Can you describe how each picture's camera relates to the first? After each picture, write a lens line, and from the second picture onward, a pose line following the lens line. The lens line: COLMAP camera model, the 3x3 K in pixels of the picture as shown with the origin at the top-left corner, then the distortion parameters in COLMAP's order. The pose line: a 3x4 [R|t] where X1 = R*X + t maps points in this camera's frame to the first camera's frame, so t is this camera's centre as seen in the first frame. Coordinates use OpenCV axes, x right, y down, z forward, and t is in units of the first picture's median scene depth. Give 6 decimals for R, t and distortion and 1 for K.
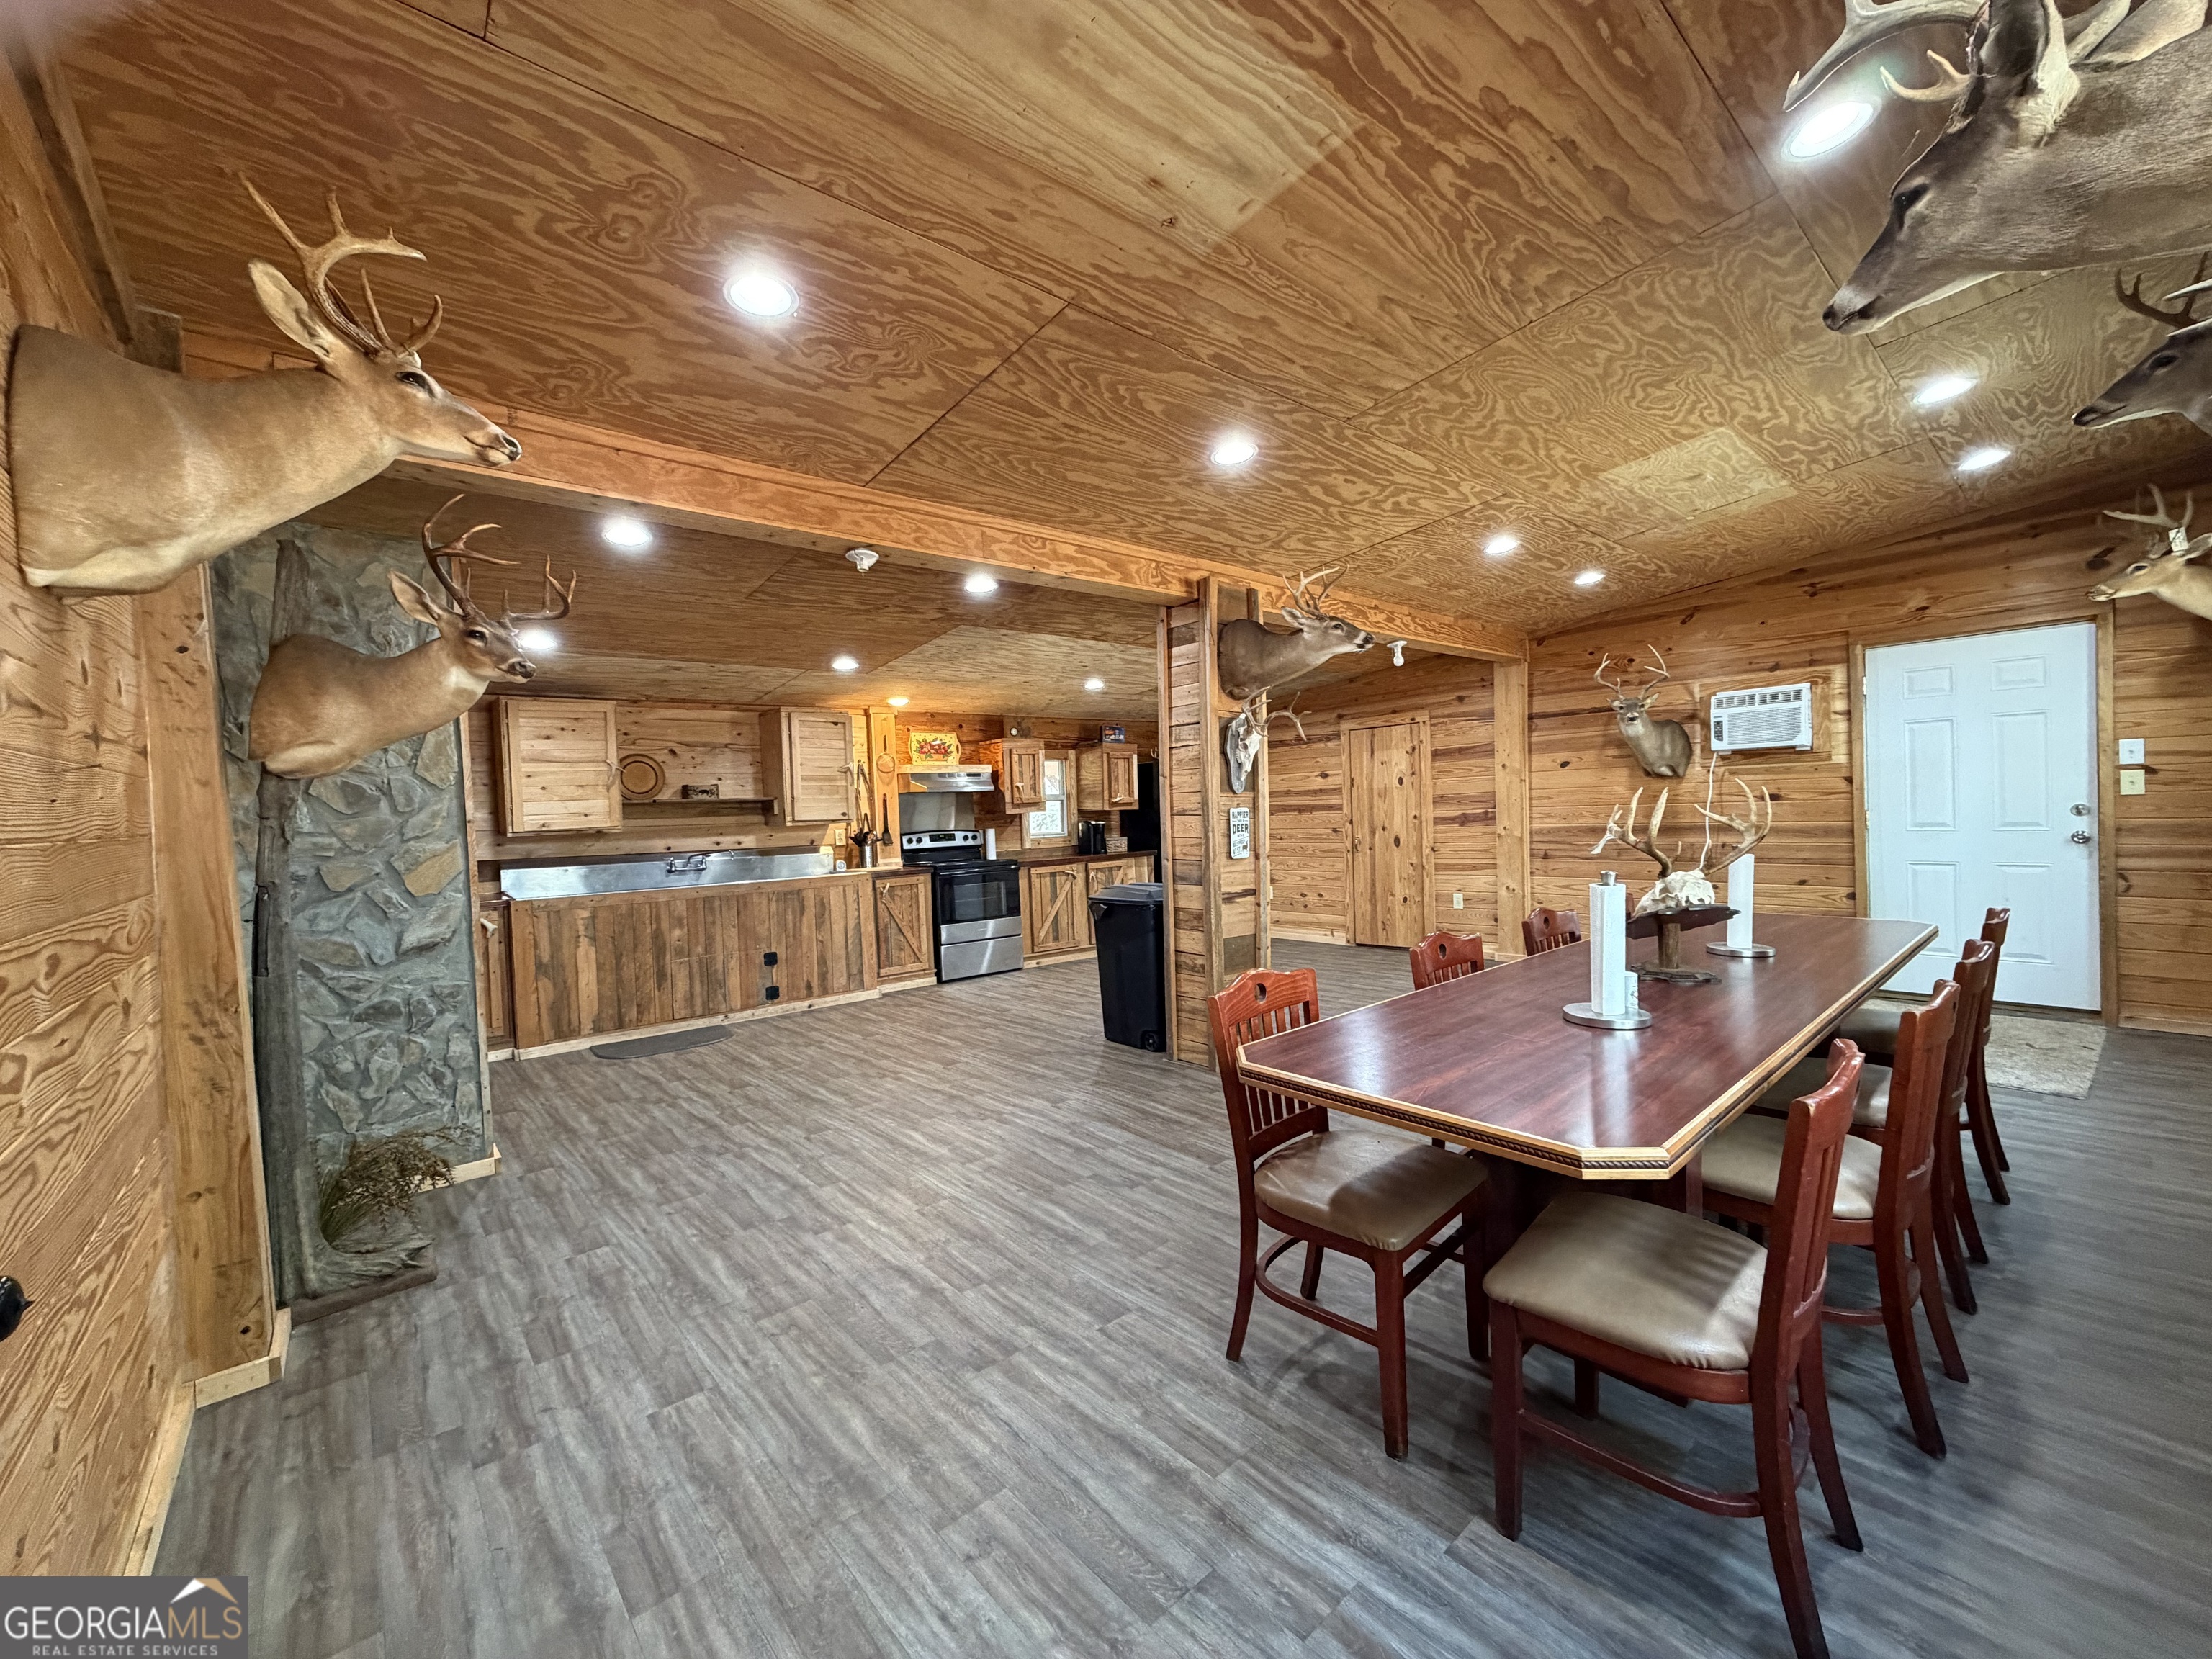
lens RADIAL K [[879.8, 0, 1102.3], [0, 879.8, 837.2], [0, 0, 1]] dist [-0.000245, 0.000620]
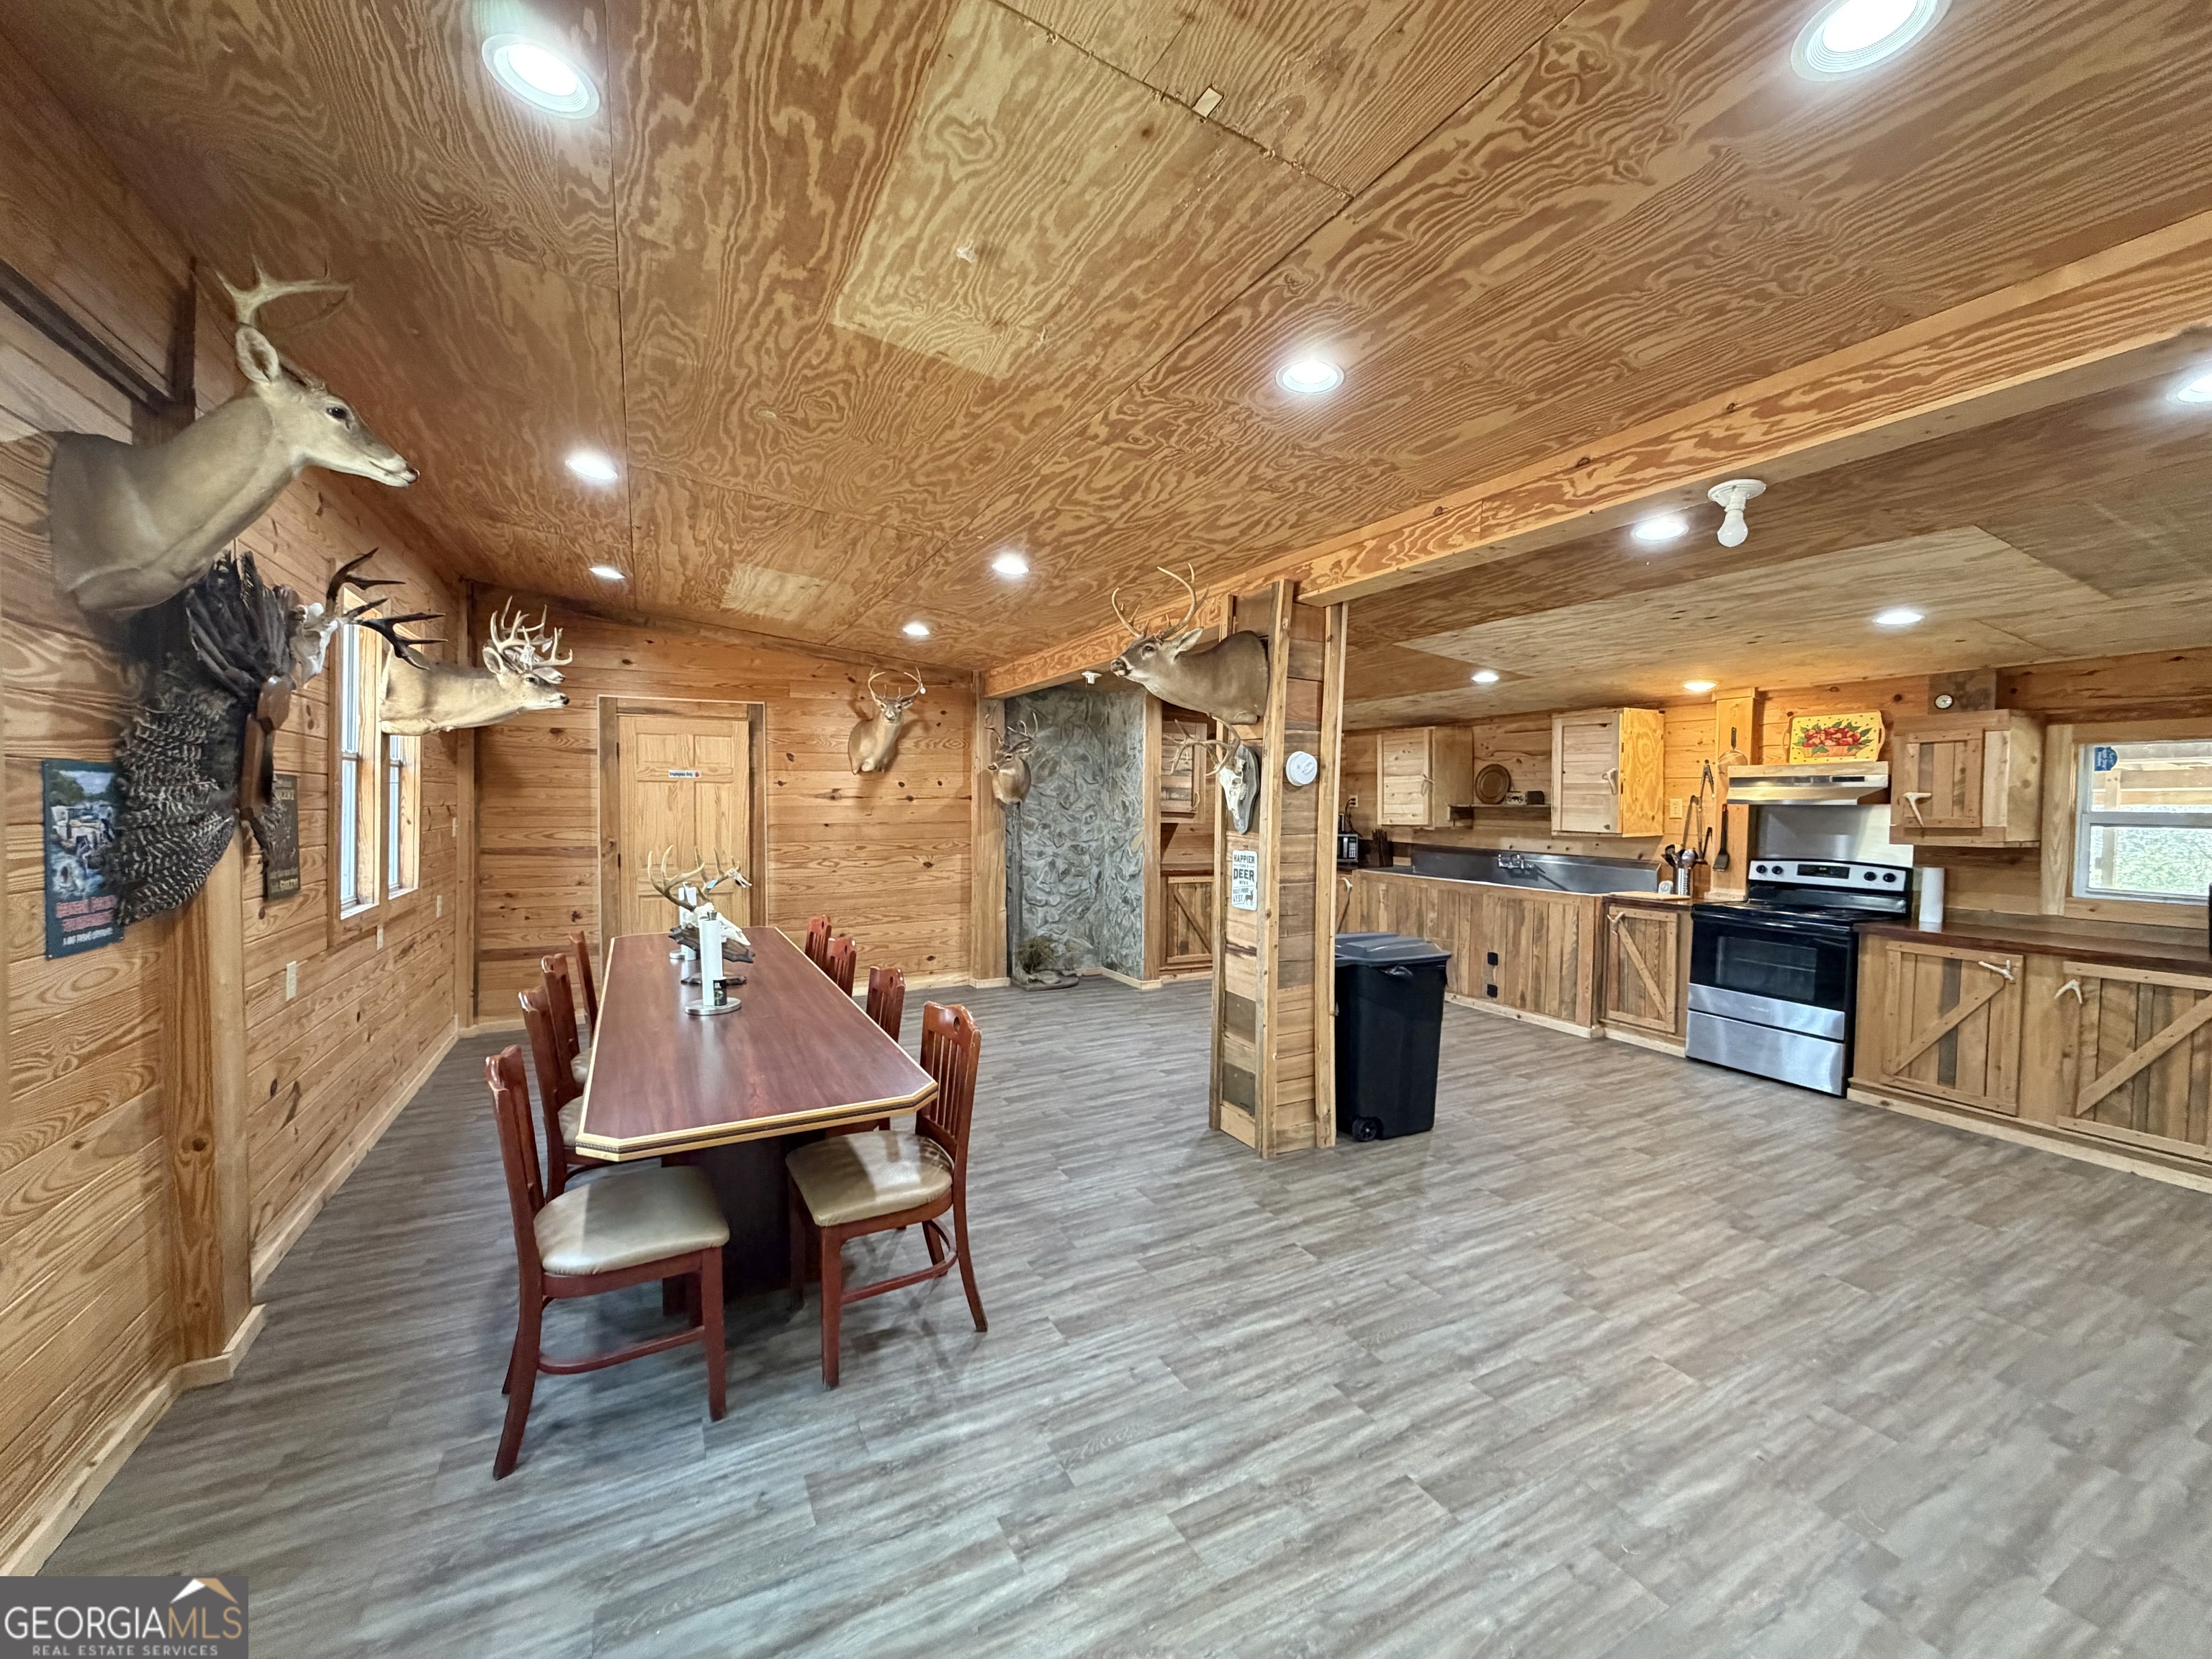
lens RADIAL K [[879.8, 0, 1098.8], [0, 879.8, 830.5], [0, 0, 1]] dist [-0.000245, 0.000620]
pose [[-0.231626, 0.069743, -0.970302, 0.737192], [-0.027358, 0.996565, 0.078162, -0.083775], [0.972420, 0.044650, -0.228923, 0.760487]]
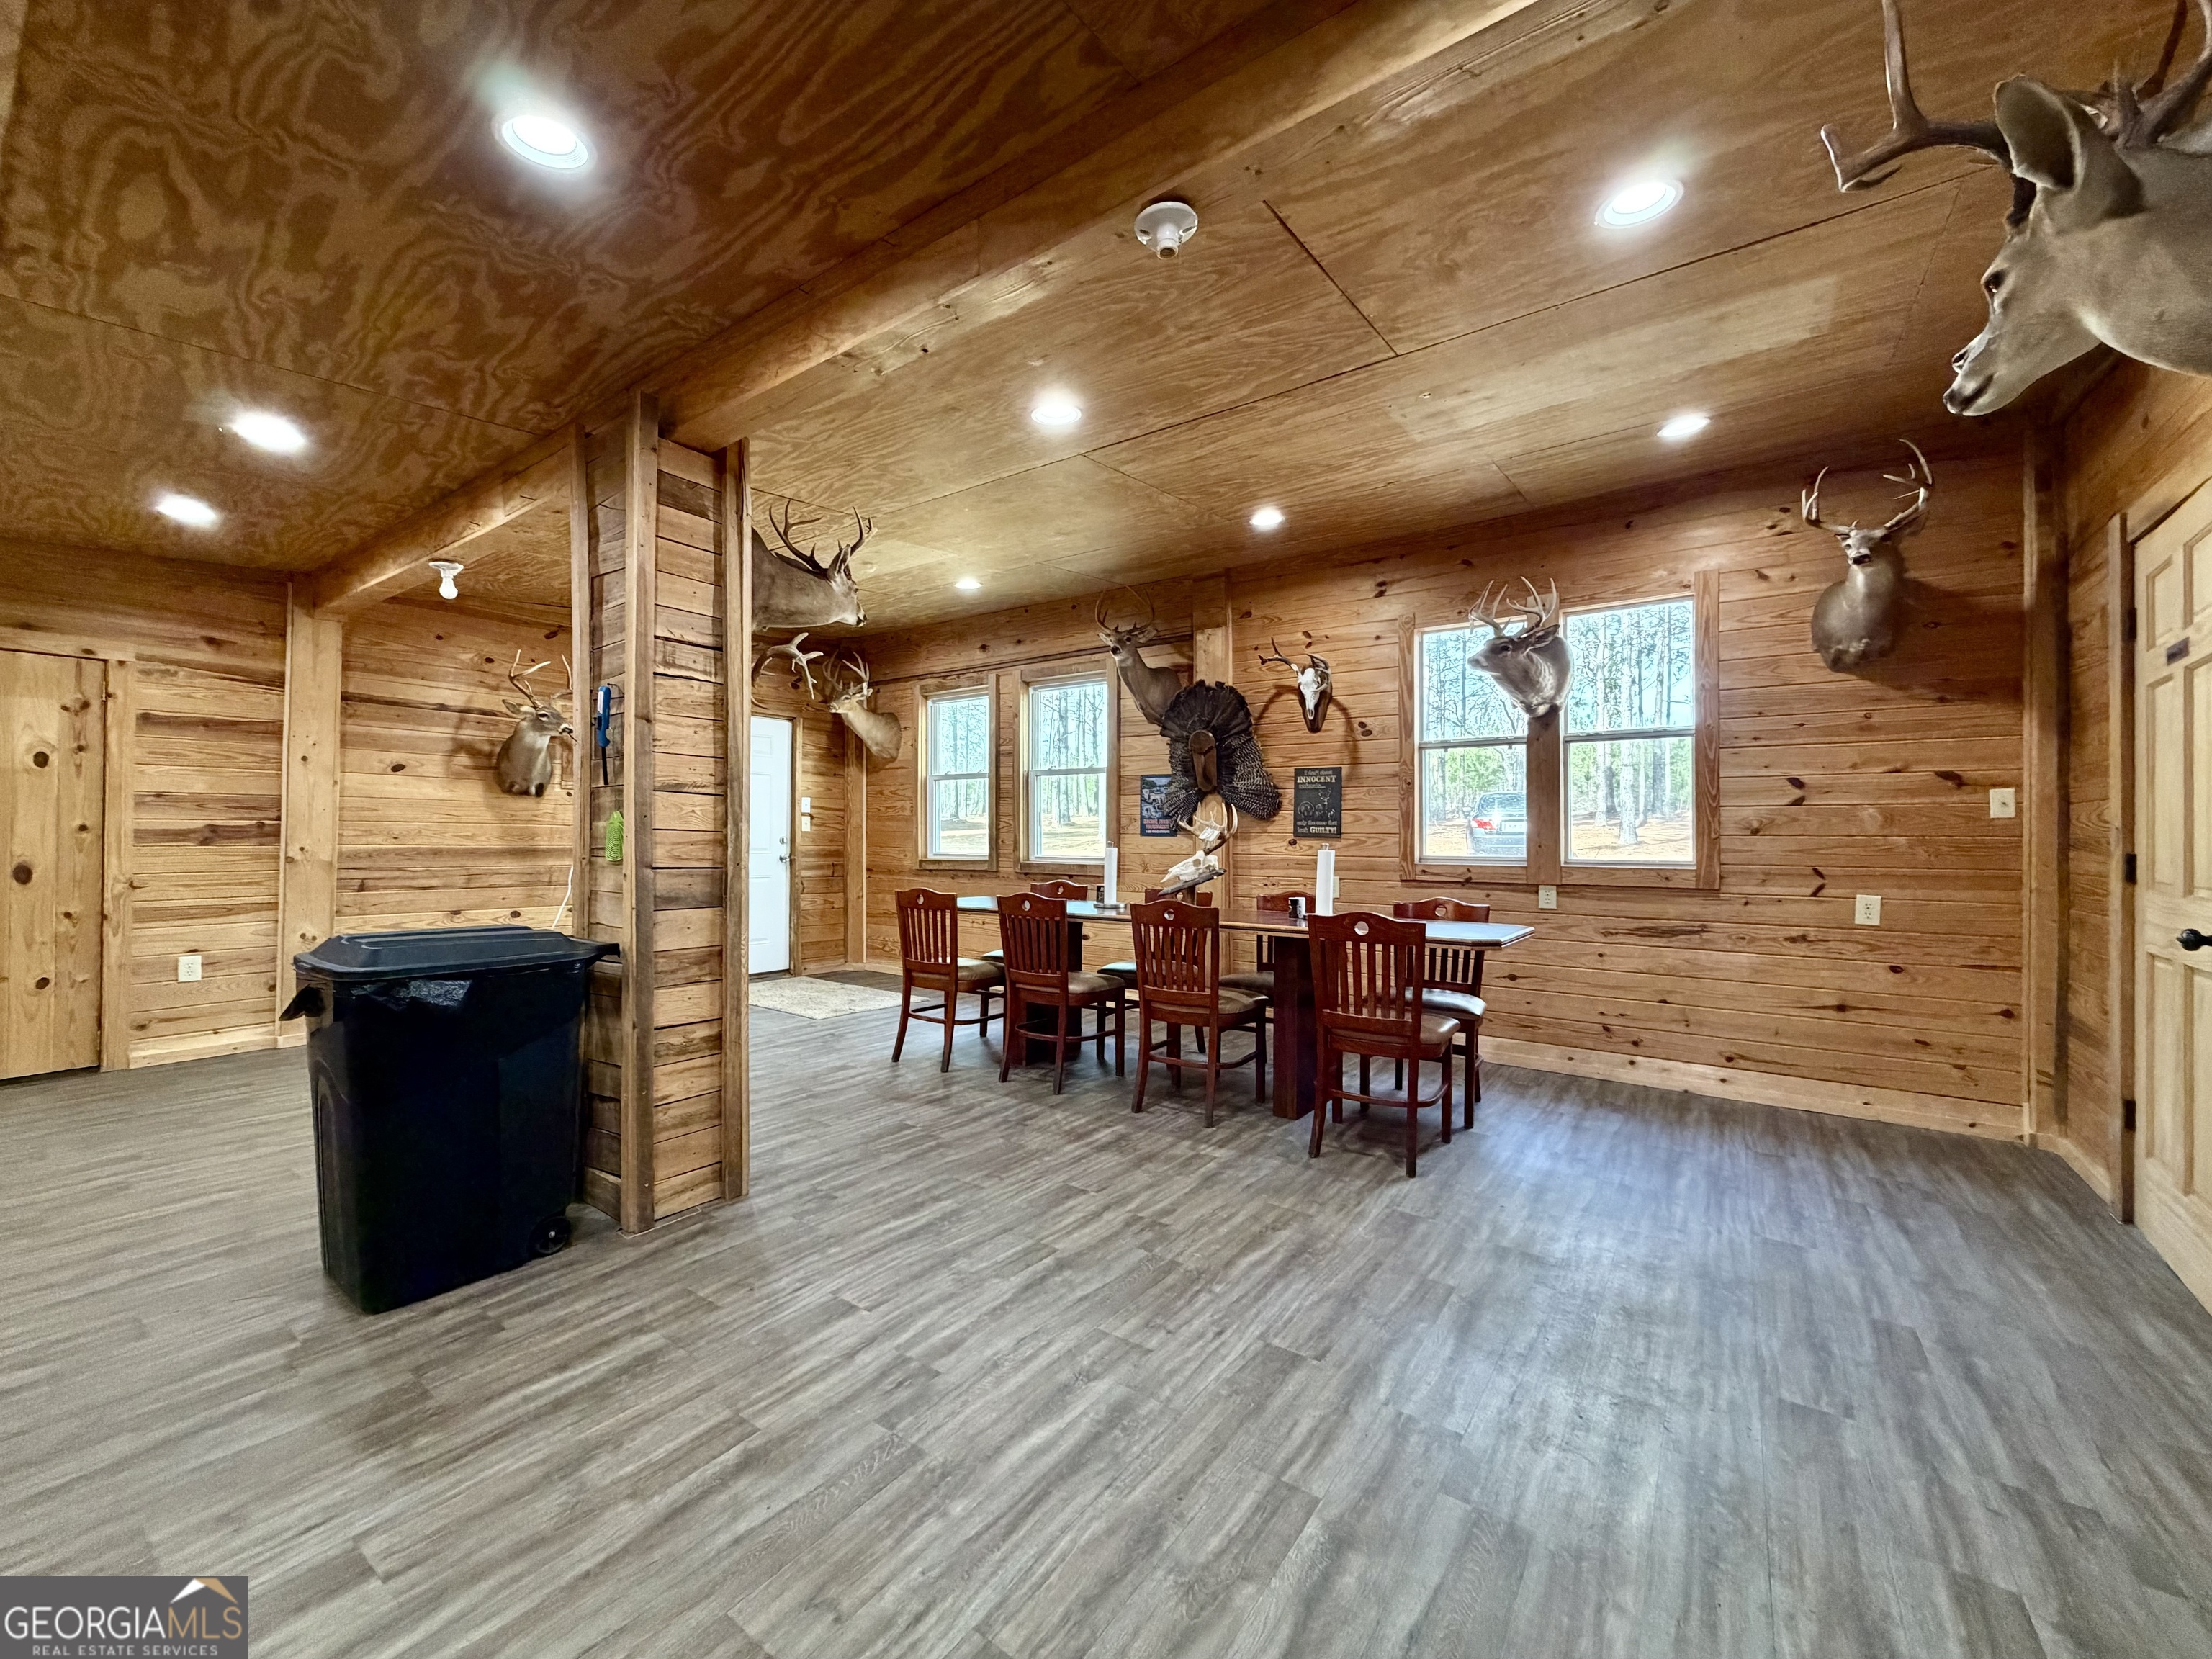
lens RADIAL K [[879.8, 0, 1097.5], [0, 879.8, 834.8], [0, 0, 1]] dist [-0.000245, 0.000620]
pose [[-0.228833, 0.042196, 0.972551, -0.397439], [0.028795, 0.998916, -0.036565, 0.024456], [-0.973040, 0.019637, -0.229800, 0.625081]]
